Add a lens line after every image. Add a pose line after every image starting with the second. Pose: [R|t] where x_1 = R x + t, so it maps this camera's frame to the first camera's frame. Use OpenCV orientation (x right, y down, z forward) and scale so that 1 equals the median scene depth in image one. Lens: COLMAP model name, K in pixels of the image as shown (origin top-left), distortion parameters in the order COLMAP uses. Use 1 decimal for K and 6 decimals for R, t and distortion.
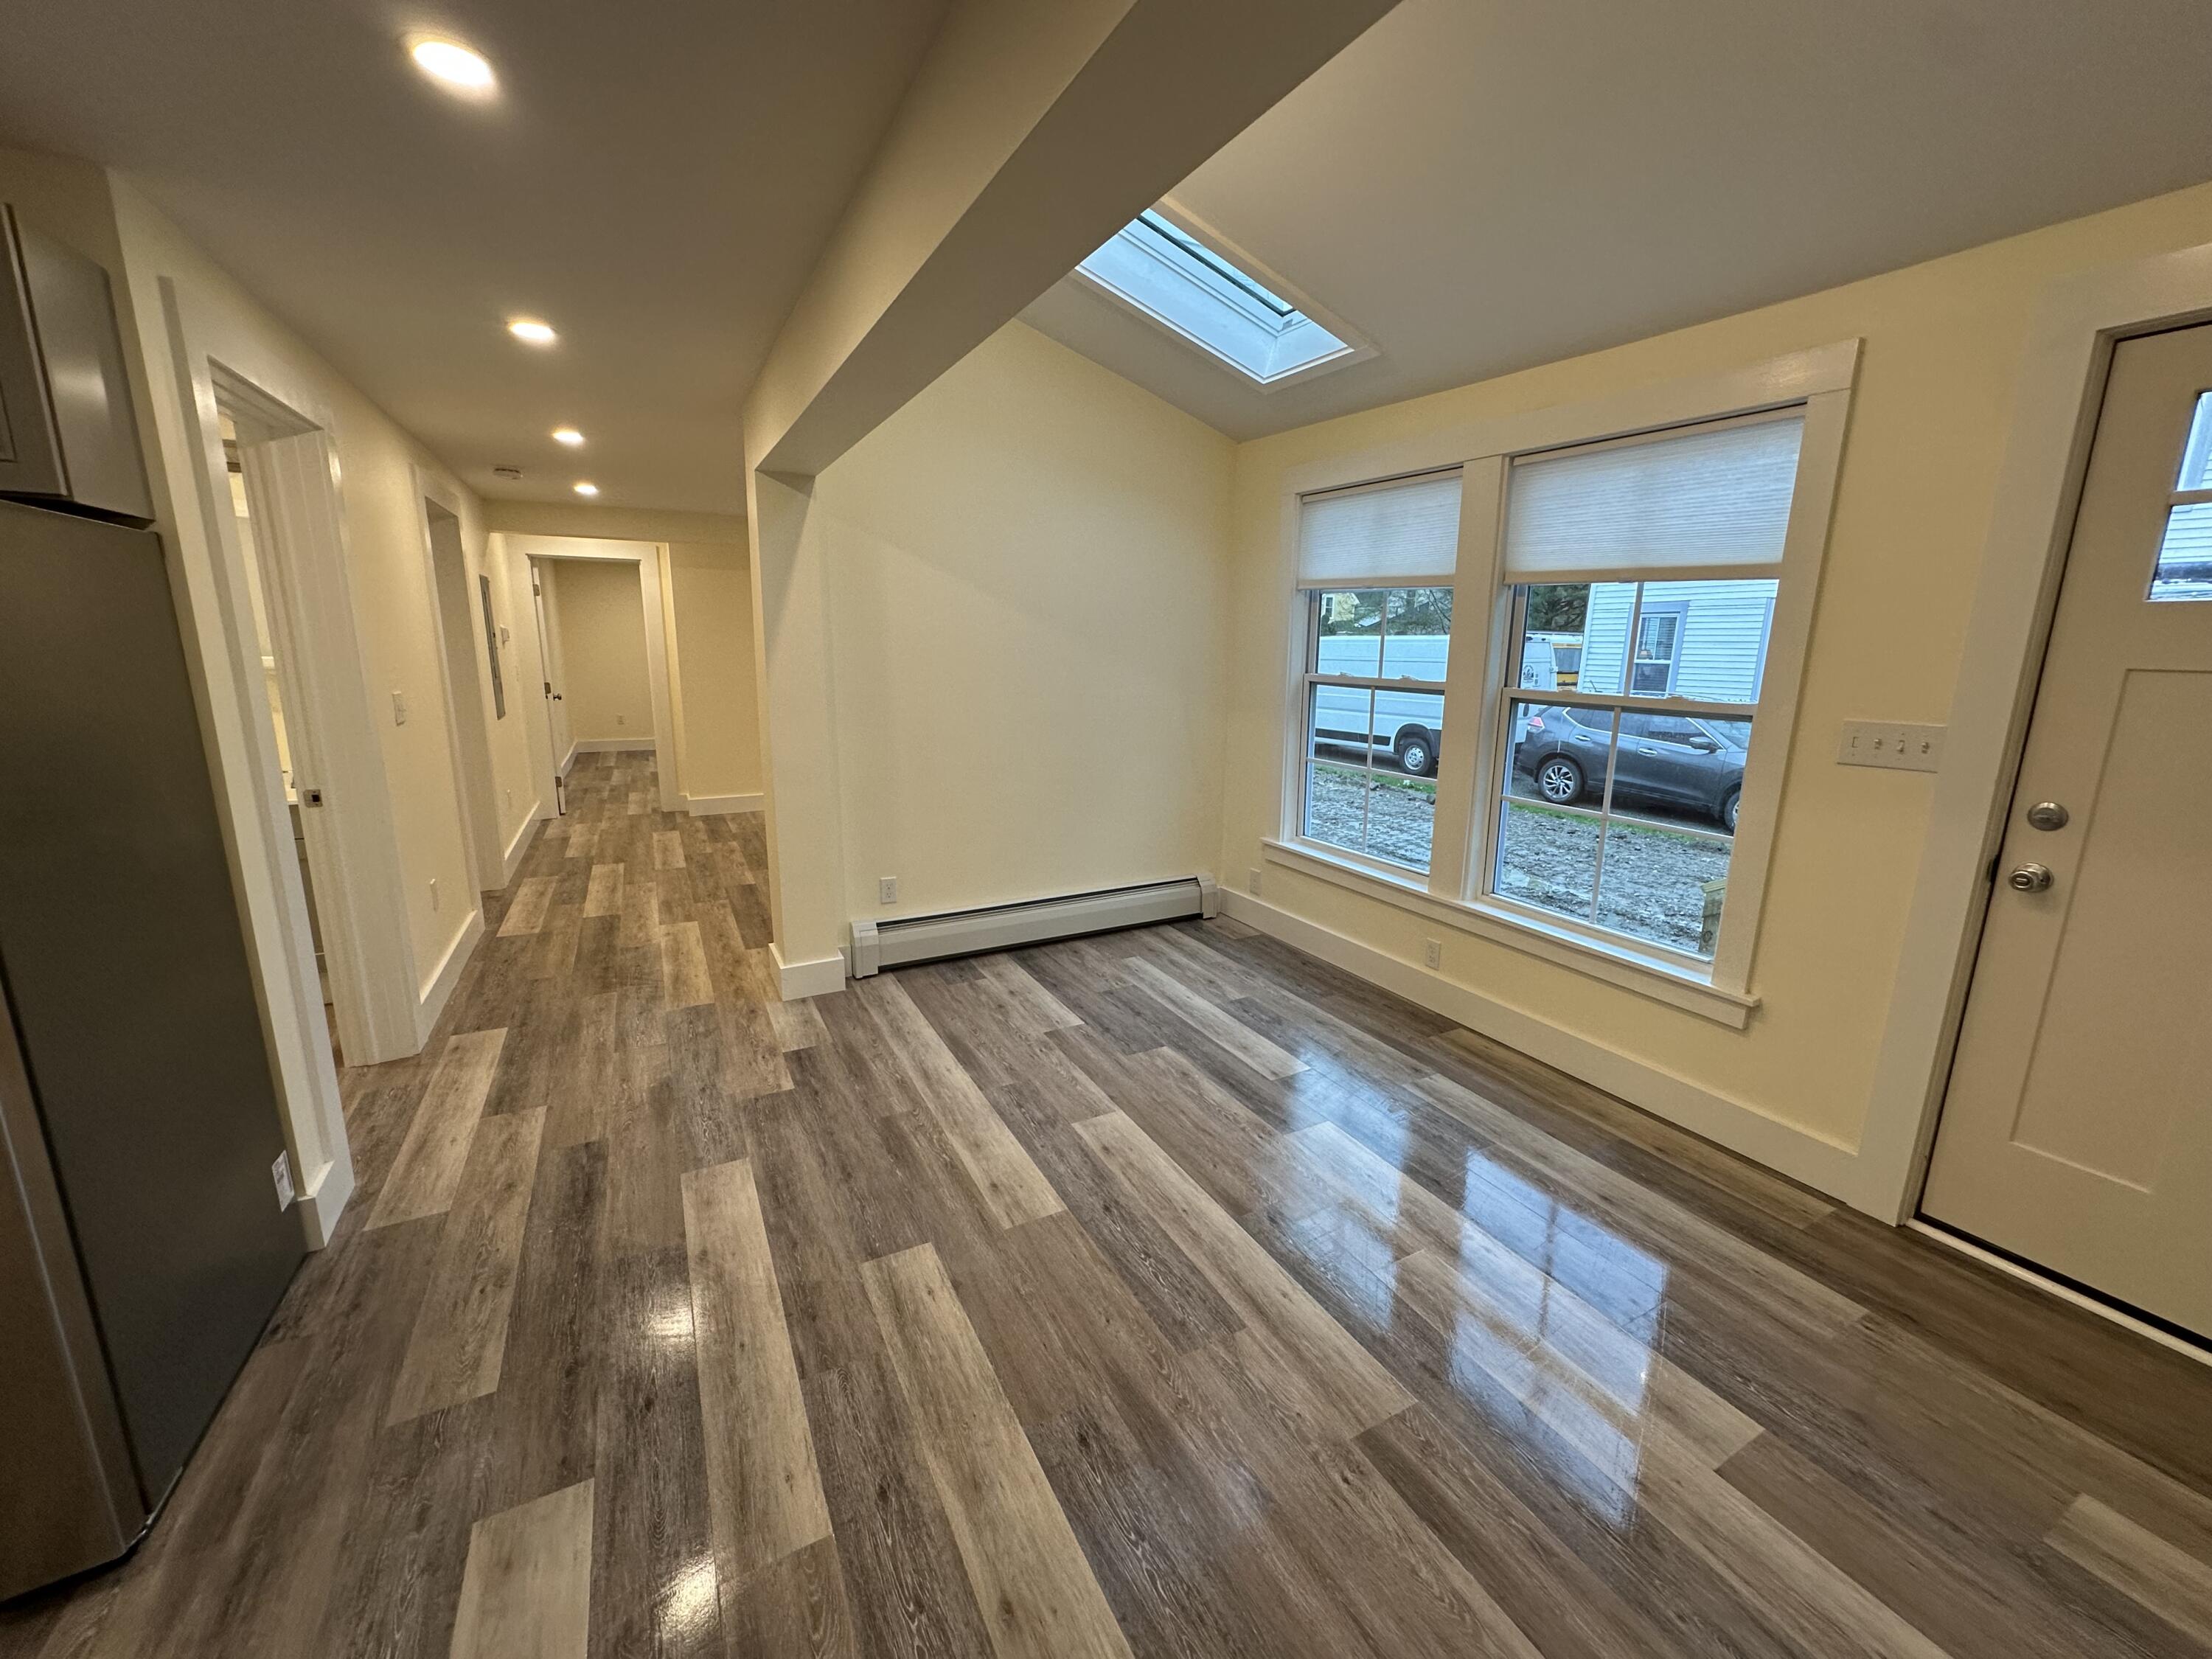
lens RADIAL K [[886.2, 0, 1106.0], [0, 886.2, 829.5], [0, 0, 1]] dist [-0.001476, 0.000192]
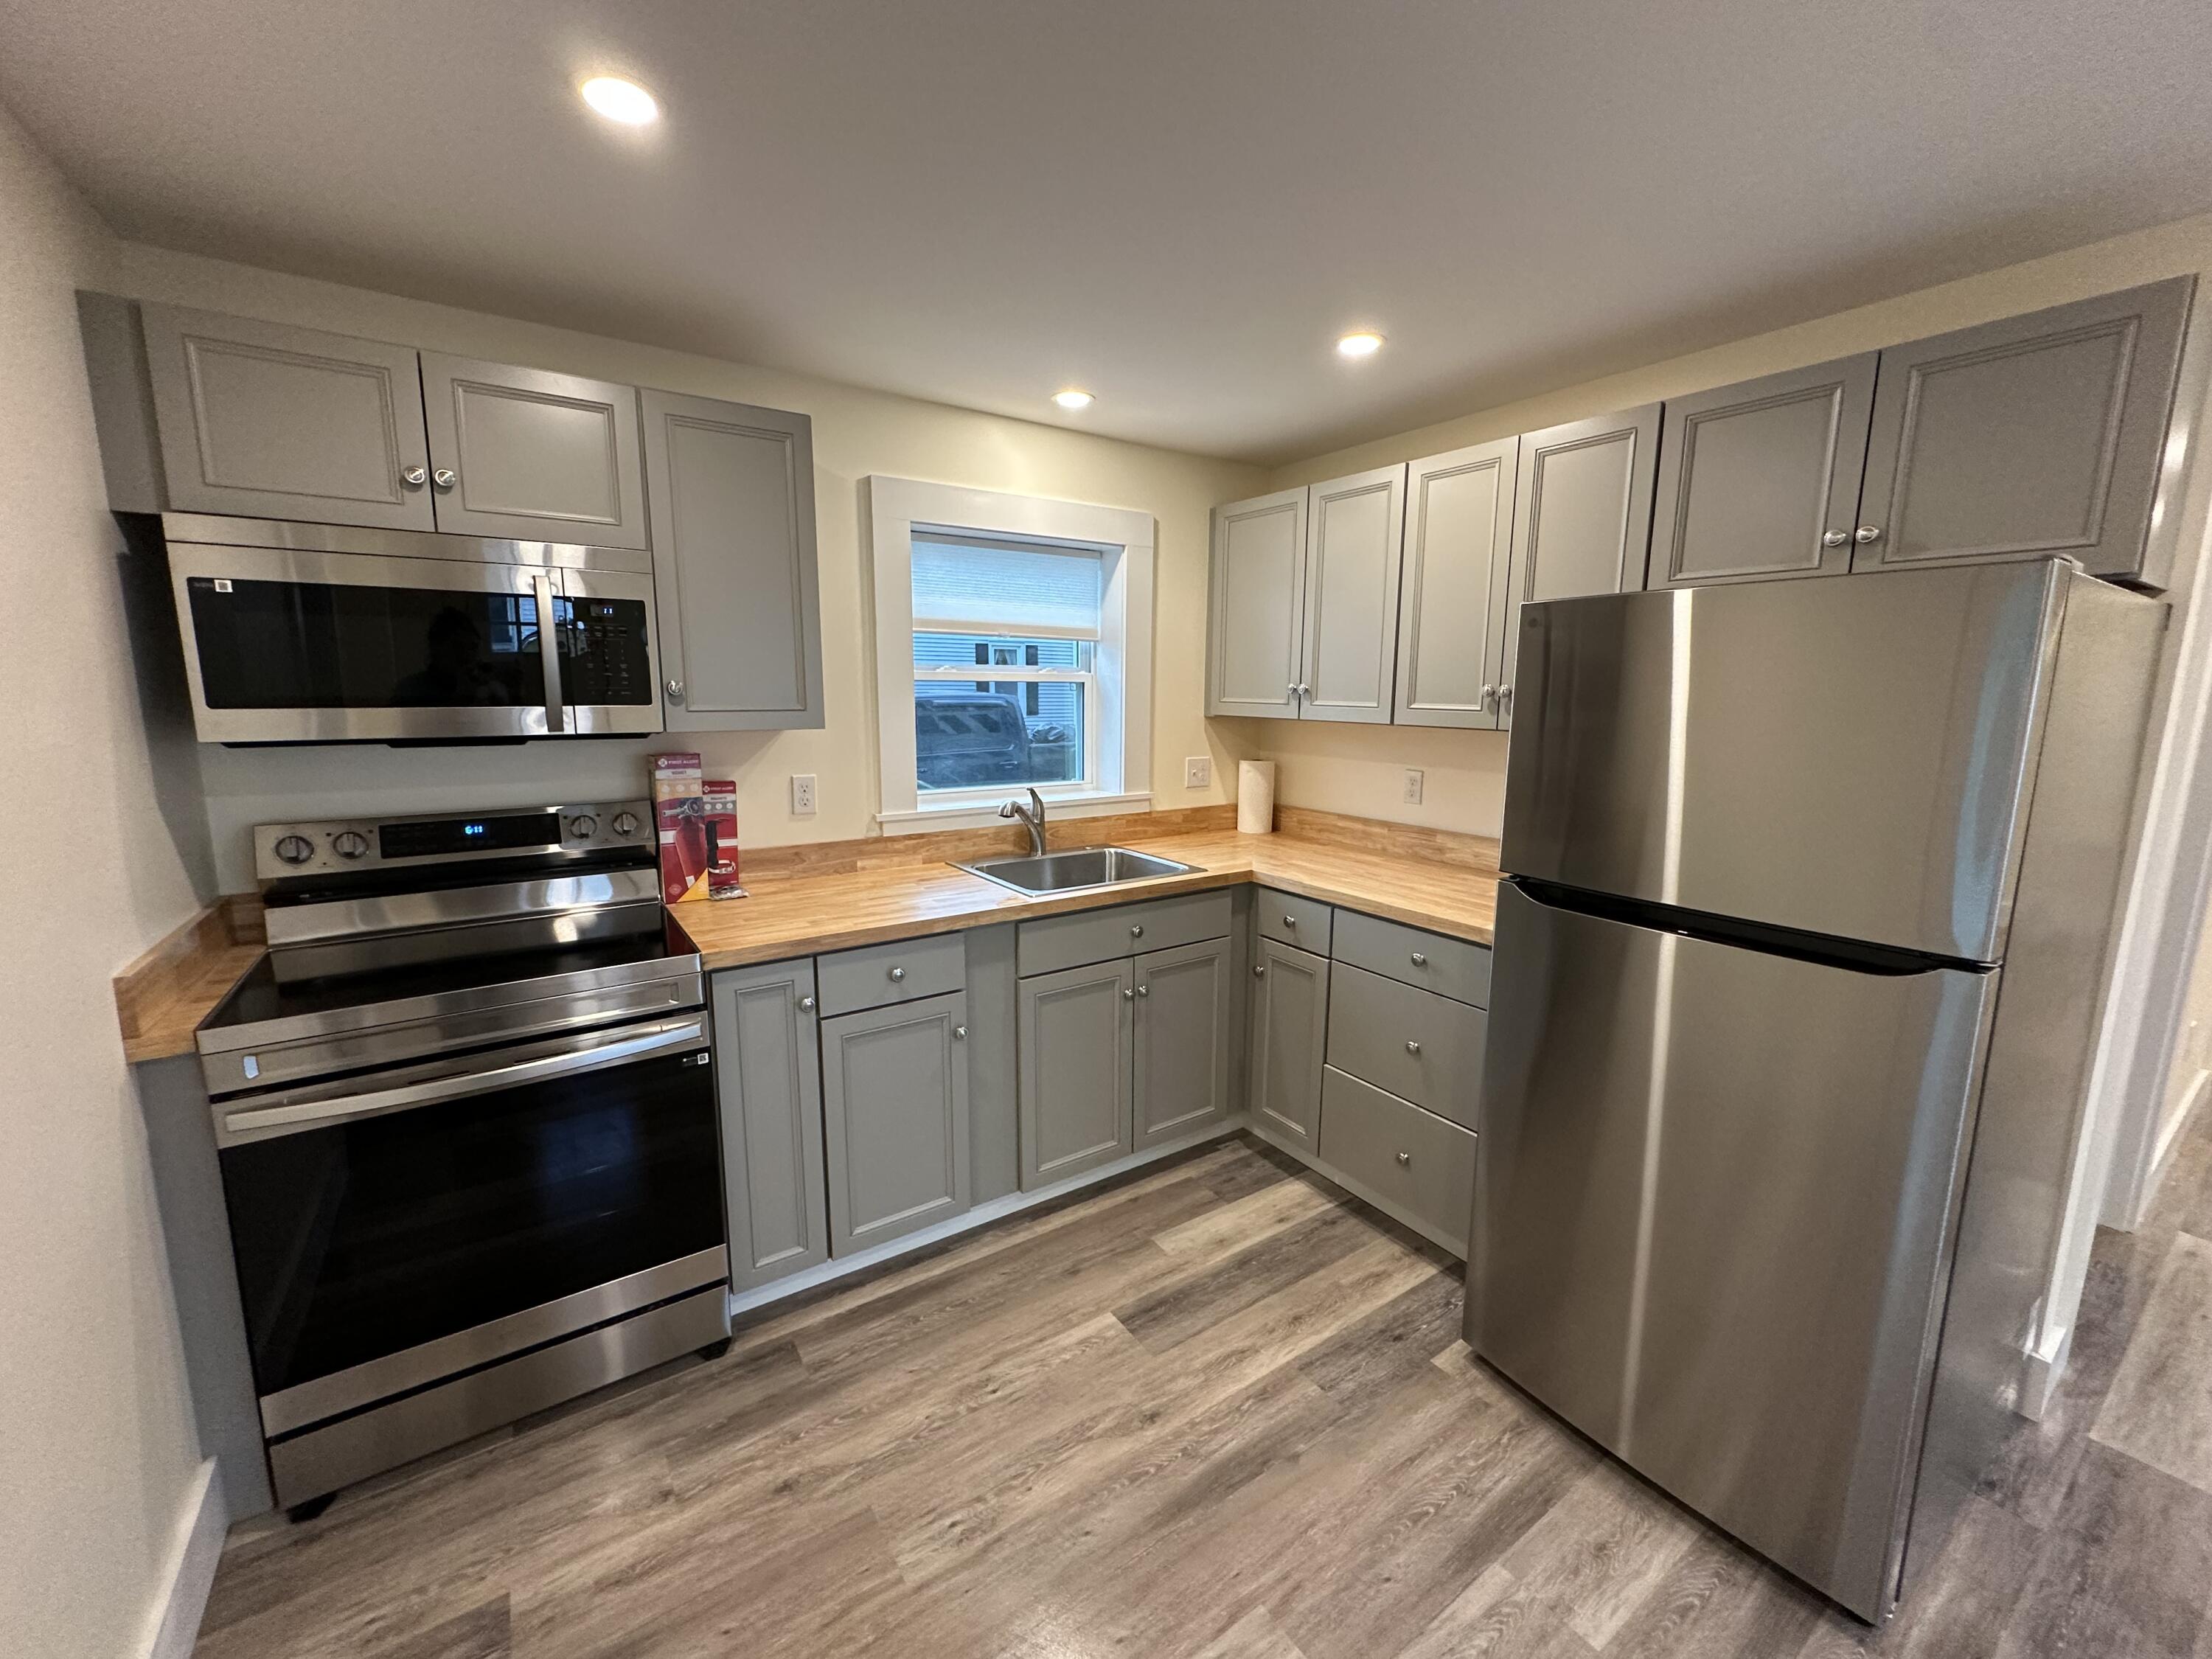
lens RADIAL K [[886.2, 0, 1106.0], [0, 886.2, 829.5], [0, 0, 1]] dist [-0.001476, 0.000192]
pose [[0.118209, 0.151771, -0.981322, -0.148212], [-0.213231, 0.969076, 0.124192, 0.001981], [0.969824, 0.194567, 0.146916, -0.069444]]
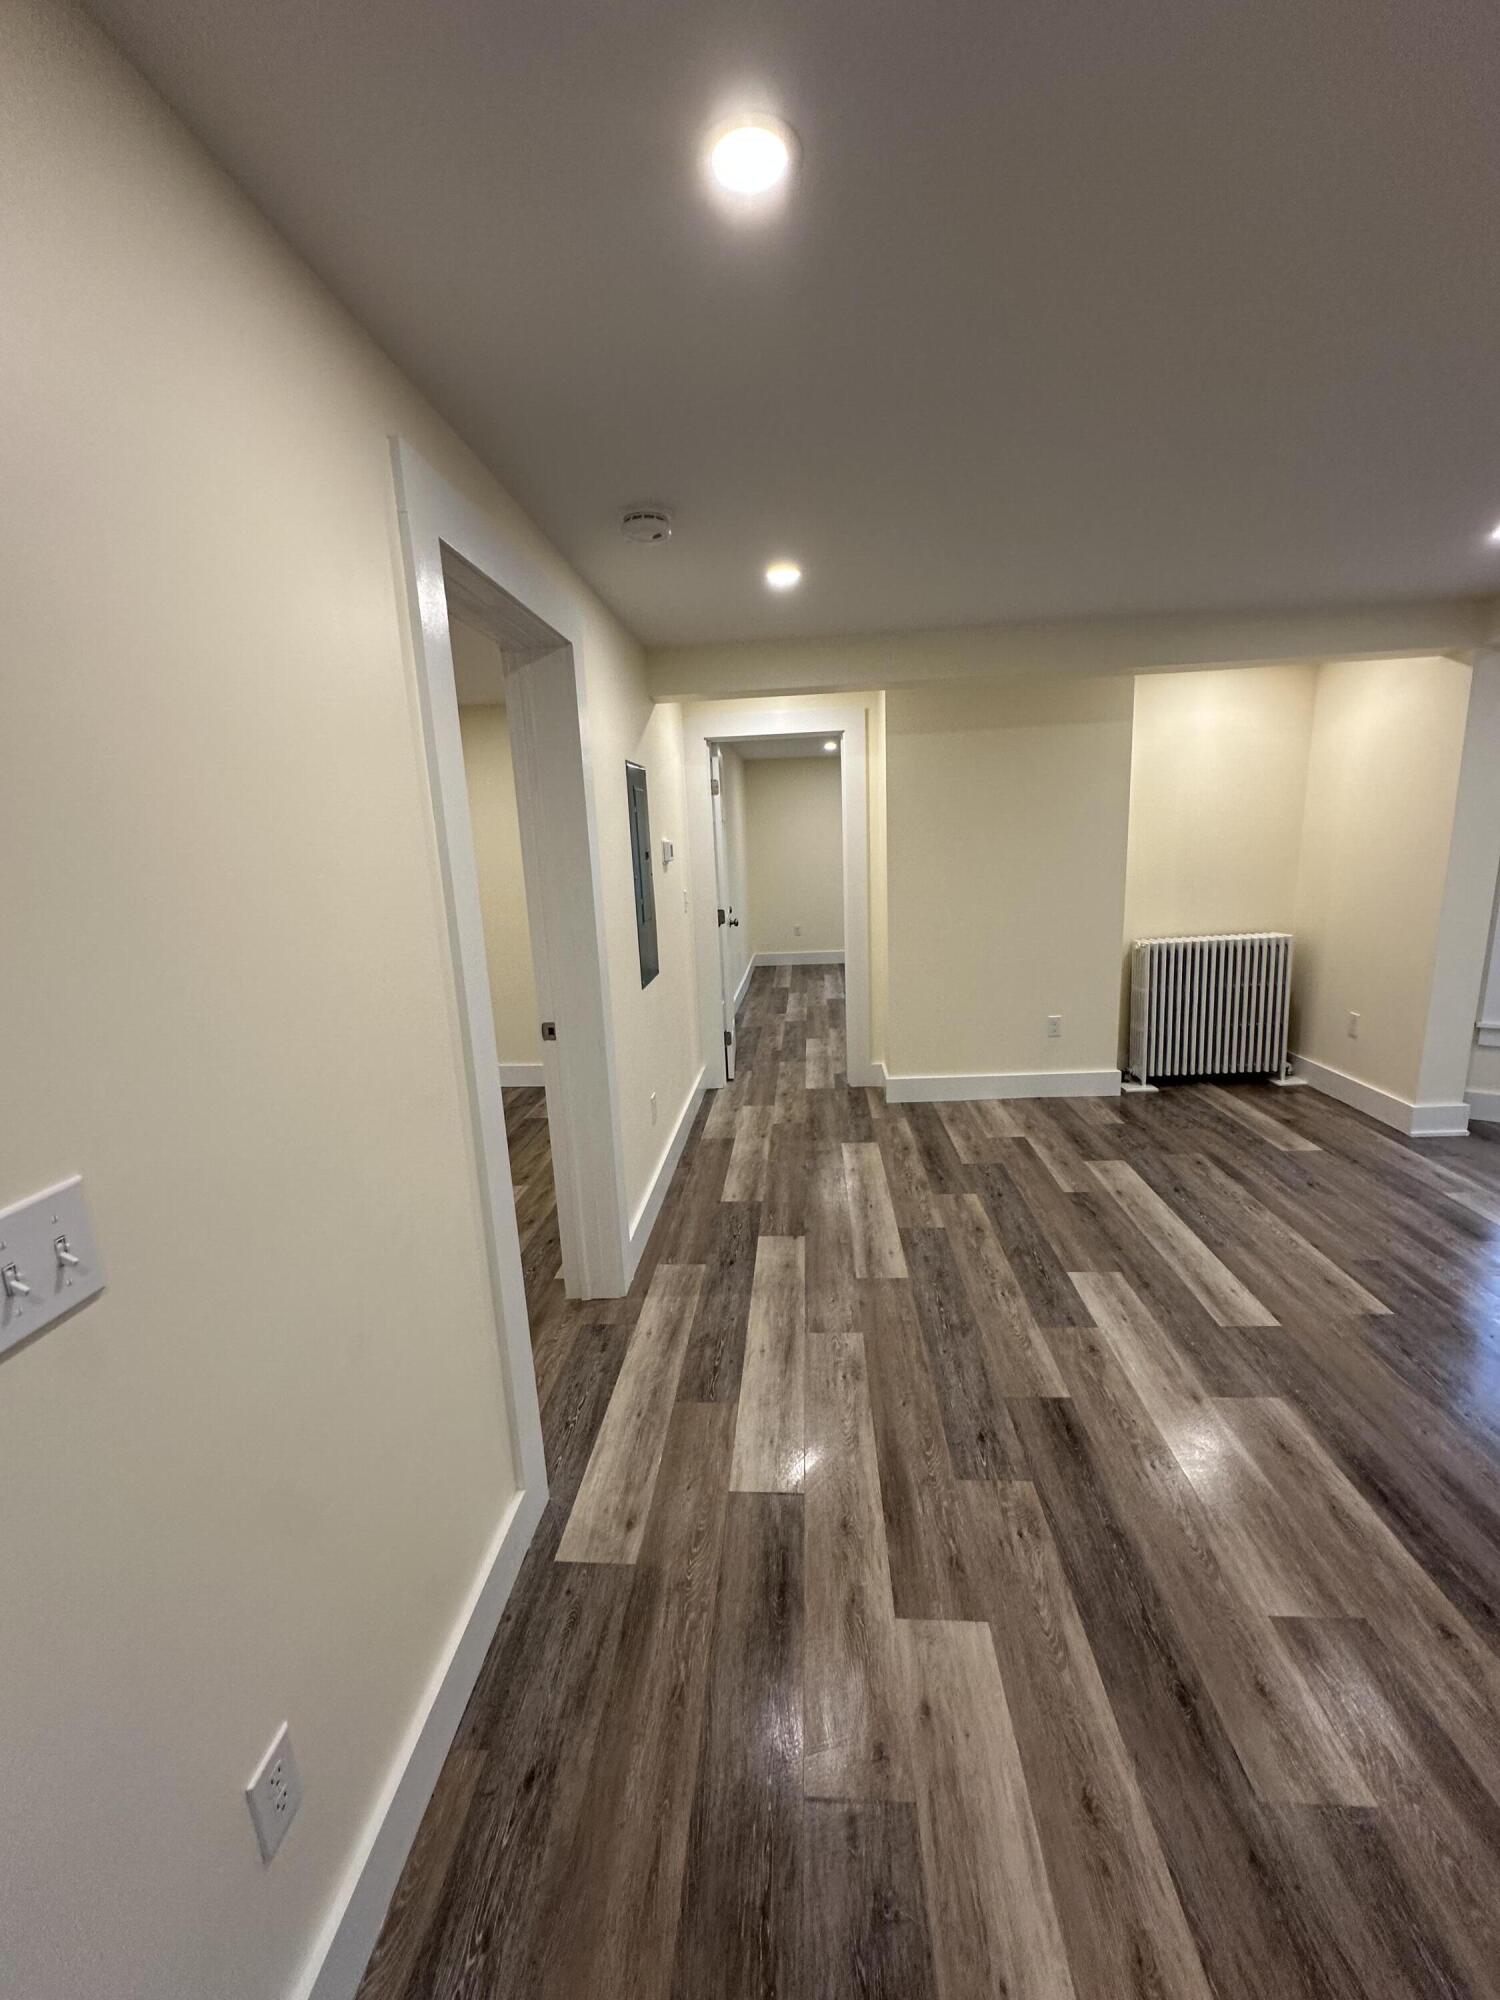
lens RADIAL K [[801.3, 0, 750.0], [0, 801.3, 1000.0], [0, 0, 1]] dist [-0.001476, 0.000192]
pose [[0.853629, 0.055367, -0.517931, -0.523579], [-0.054478, 0.998371, 0.016938, -0.210173], [0.518025, 0.013757, 0.855255, 0.890941]]
